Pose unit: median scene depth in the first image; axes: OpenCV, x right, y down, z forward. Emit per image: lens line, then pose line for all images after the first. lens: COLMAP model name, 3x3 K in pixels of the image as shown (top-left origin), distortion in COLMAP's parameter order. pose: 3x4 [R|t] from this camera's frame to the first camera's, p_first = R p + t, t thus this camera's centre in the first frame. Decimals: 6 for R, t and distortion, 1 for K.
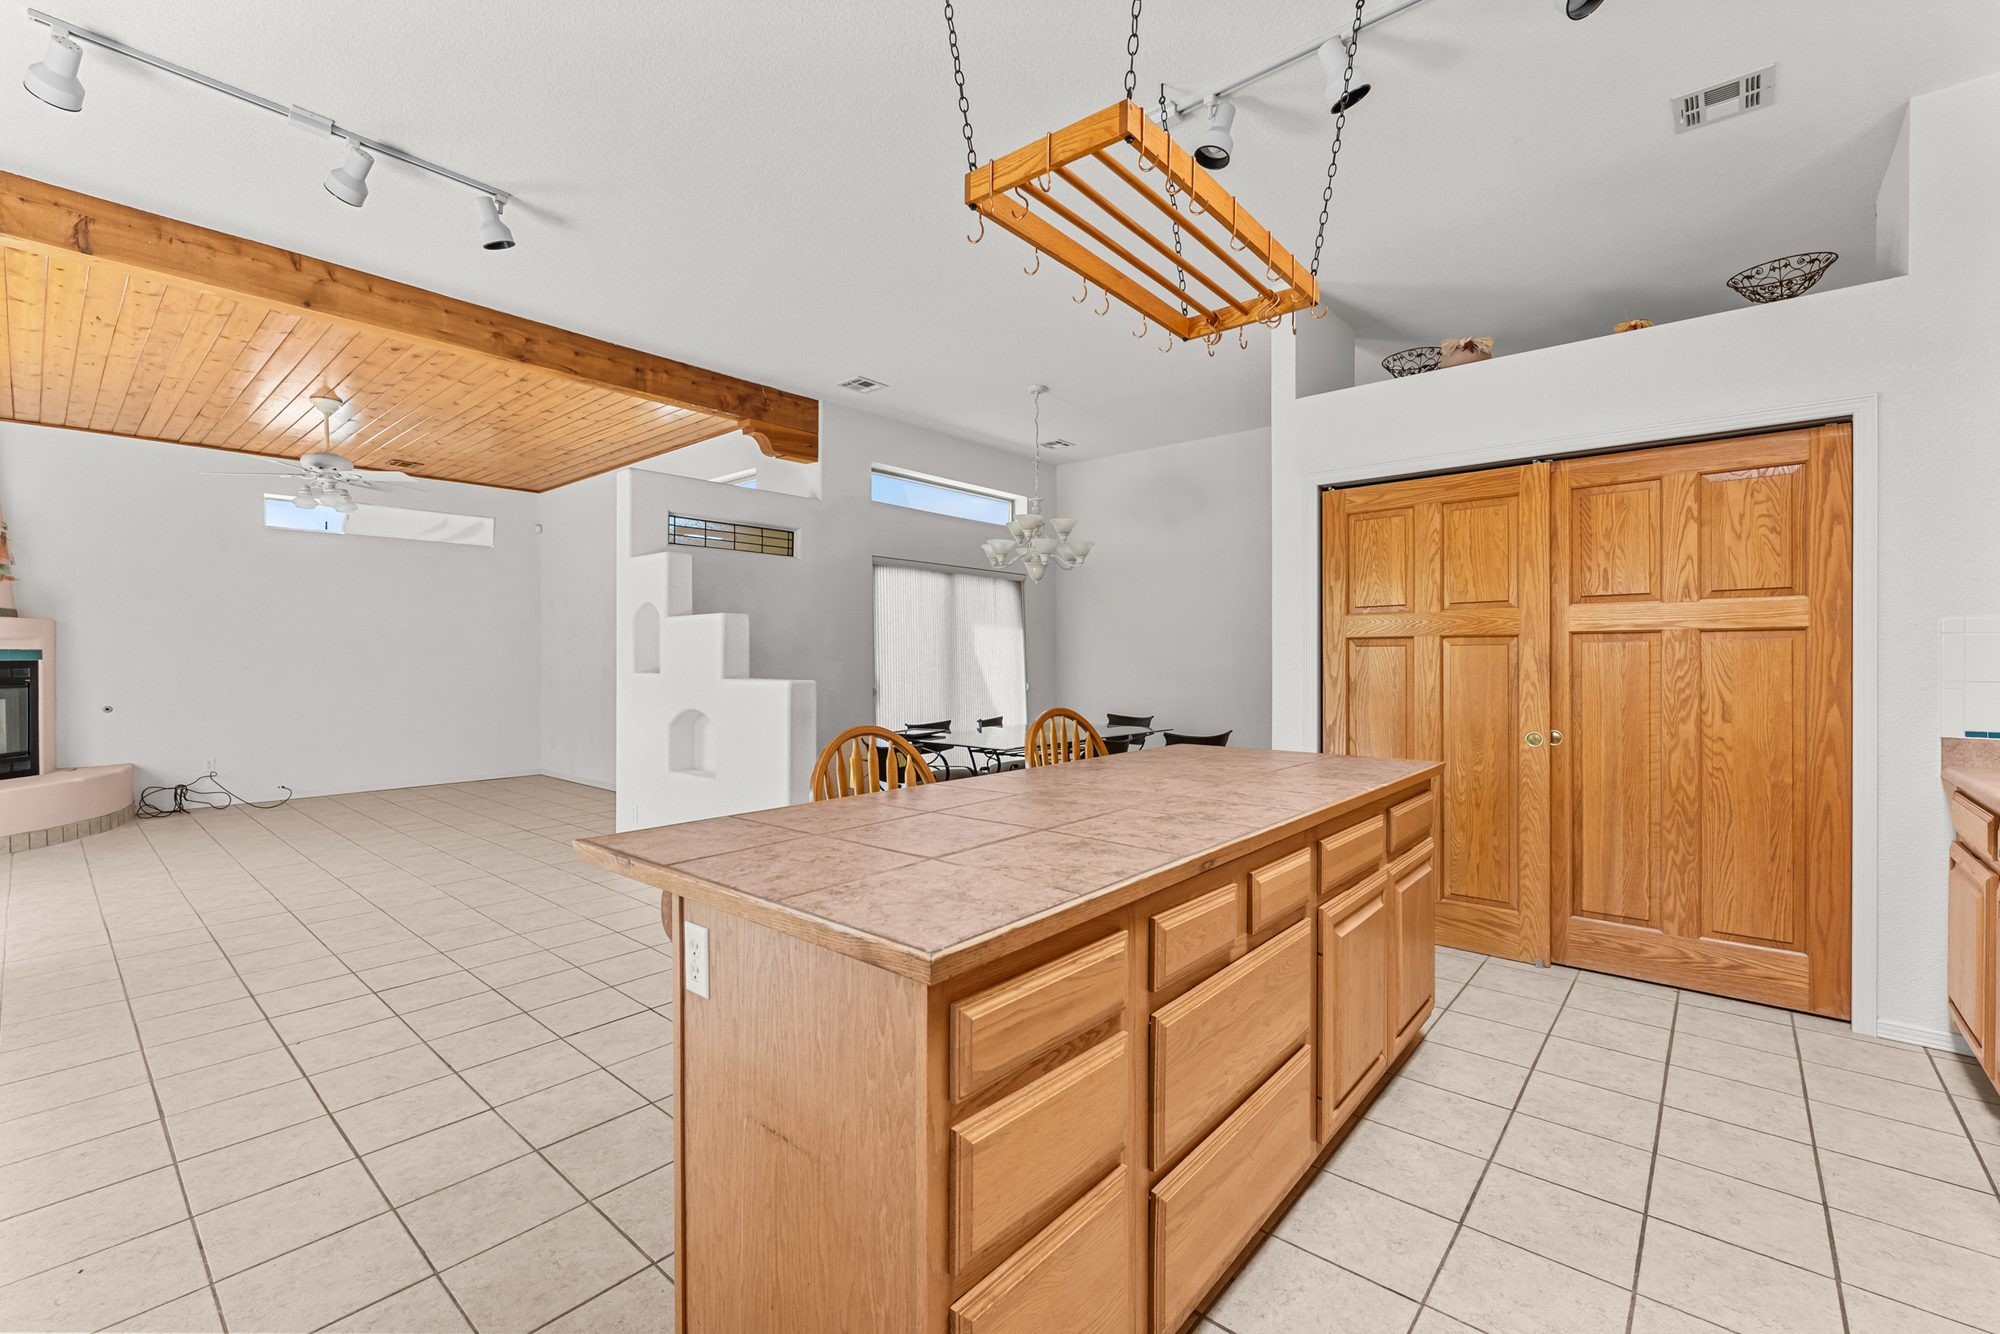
lens RADIAL K [[852.2, 0, 990.0], [0, 852.2, 656.6], [0, 0, 1]] dist [0.000652, -0.000200]
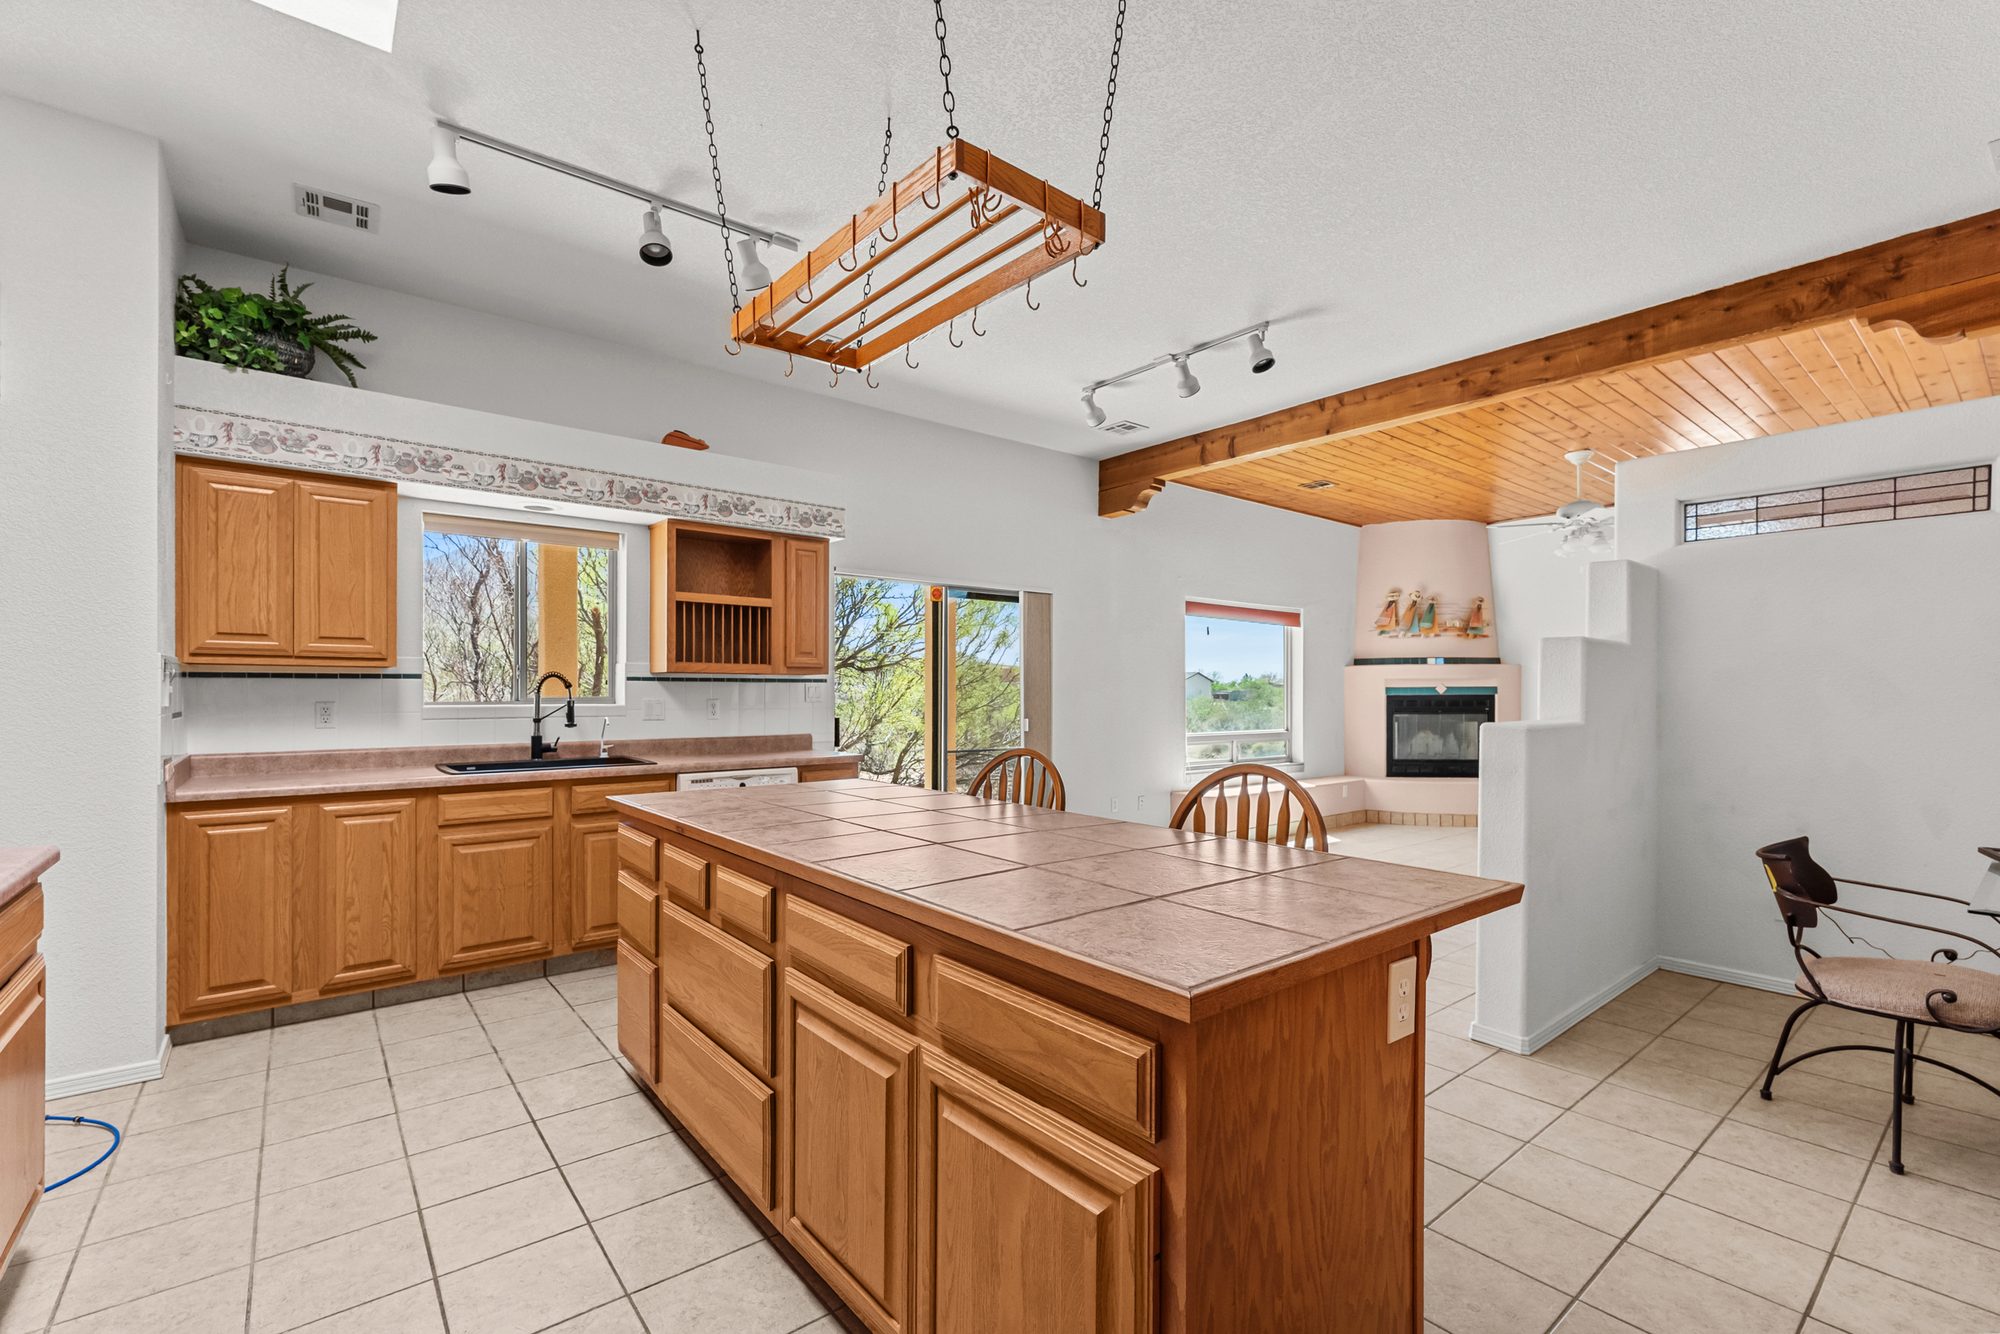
lens RADIAL K [[861.2, 0, 995.0], [0, 861.2, 693.6], [0, 0, 1]] dist [0.000877, -0.000006]
pose [[-0.177154, 0.002559, -0.984180, 0.419583], [-0.005102, 0.999981, 0.003519, 0.001652], [0.984170, 0.005644, -0.177138, 0.465595]]
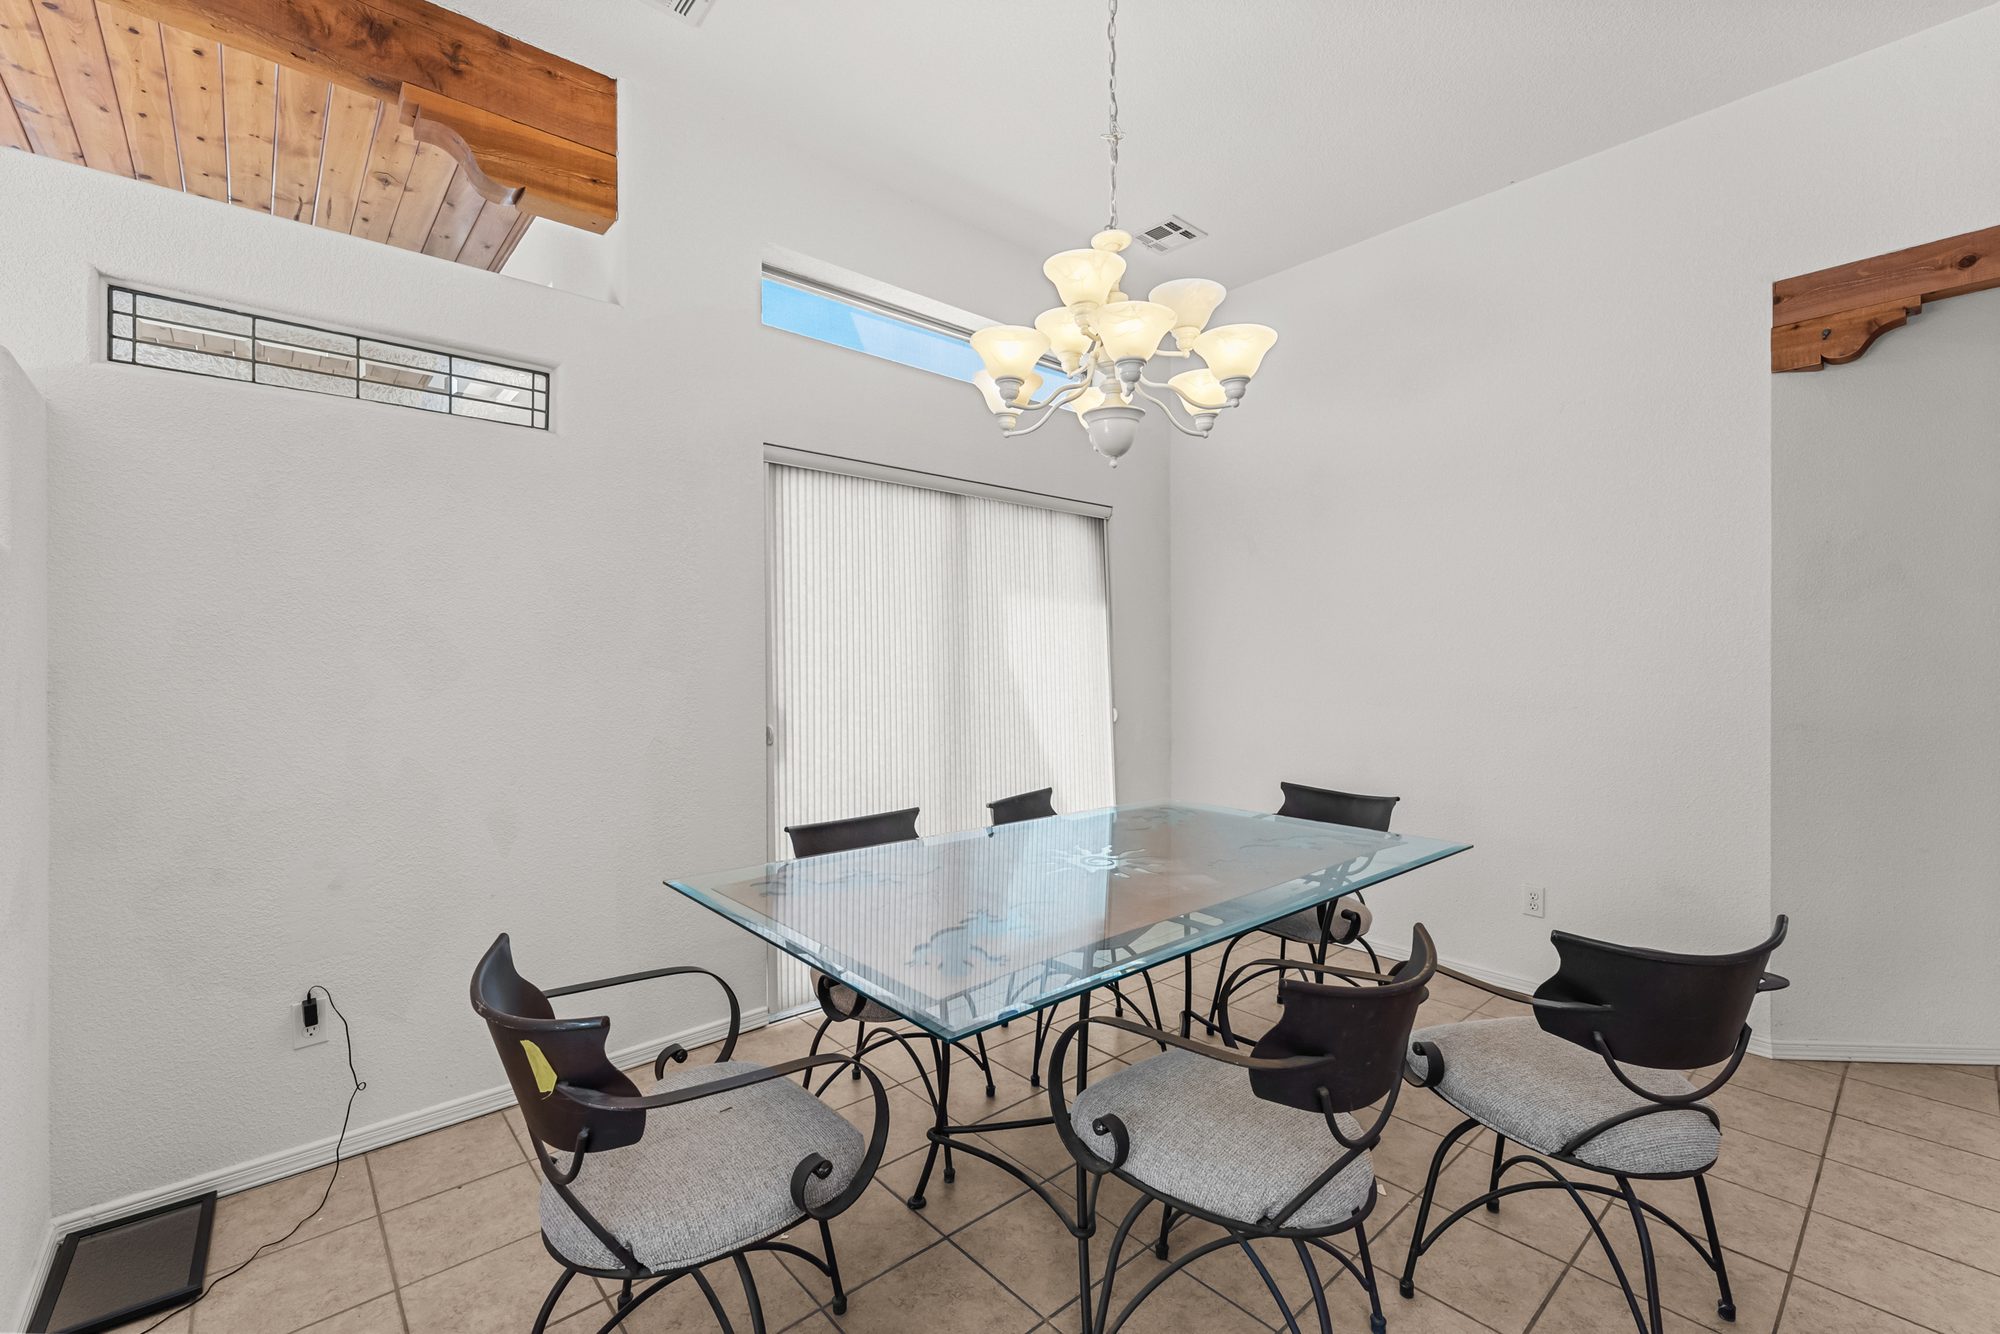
lens RADIAL K [[852.2, 0, 990.0], [0, 852.2, 656.6], [0, 0, 1]] dist [0.000652, -0.000200]
pose [[0.990694, -0.000963, -0.136106, 0.050472], [0.000584, 0.999996, -0.002823, -0.000540], [0.136108, 0.002717, 0.990690, 0.592934]]
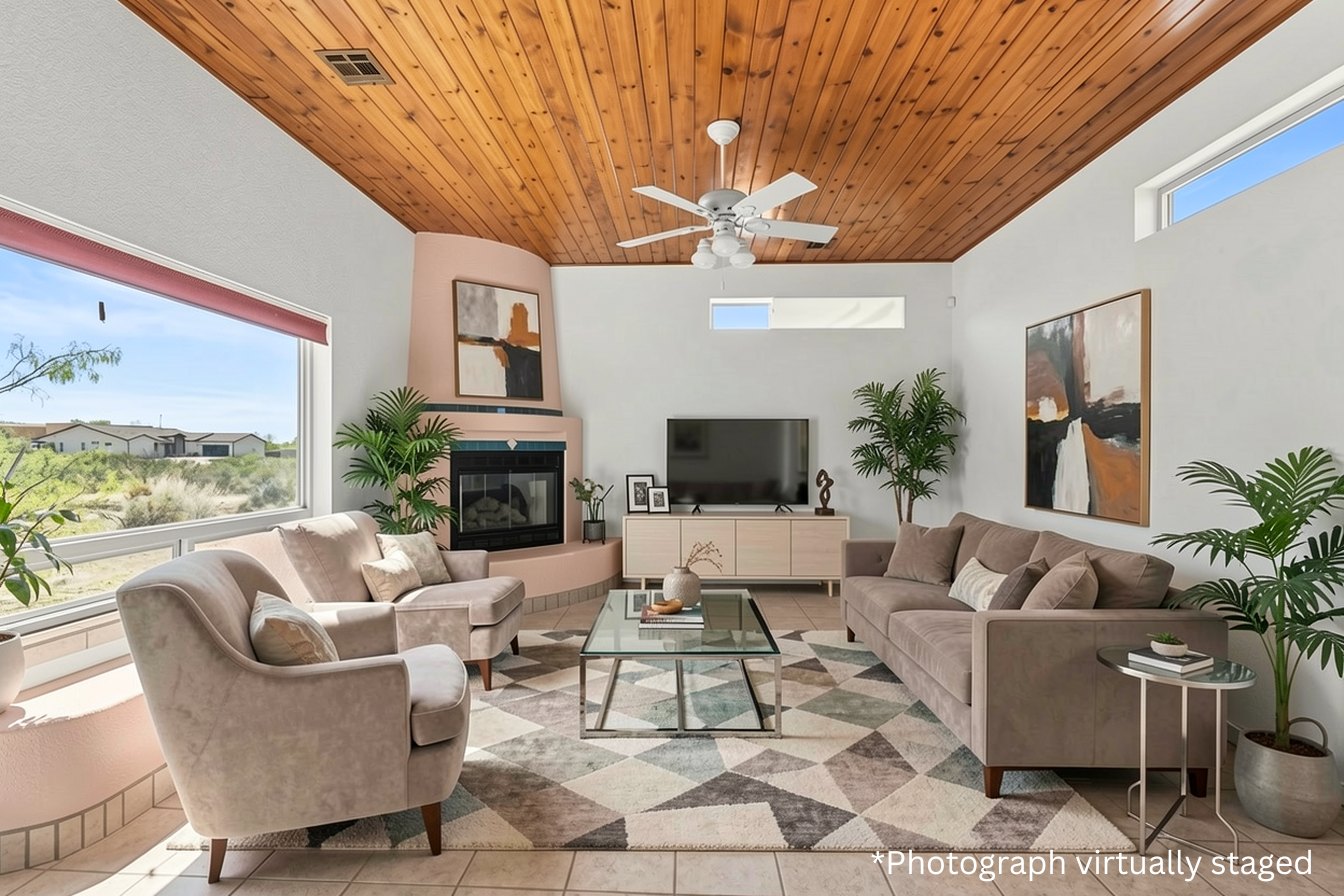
lens RADIAL K [[572.6, 0, 665.3], [0, 572.6, 441.0], [0, 0, 1]] dist [0.000652, -0.000200]
pose [[0.625962, -0.012352, -0.779755, -0.388764], [-0.003640, 0.999817, -0.018760, 0.006265], [0.779845, 0.014581, 0.625803, 0.613865]]
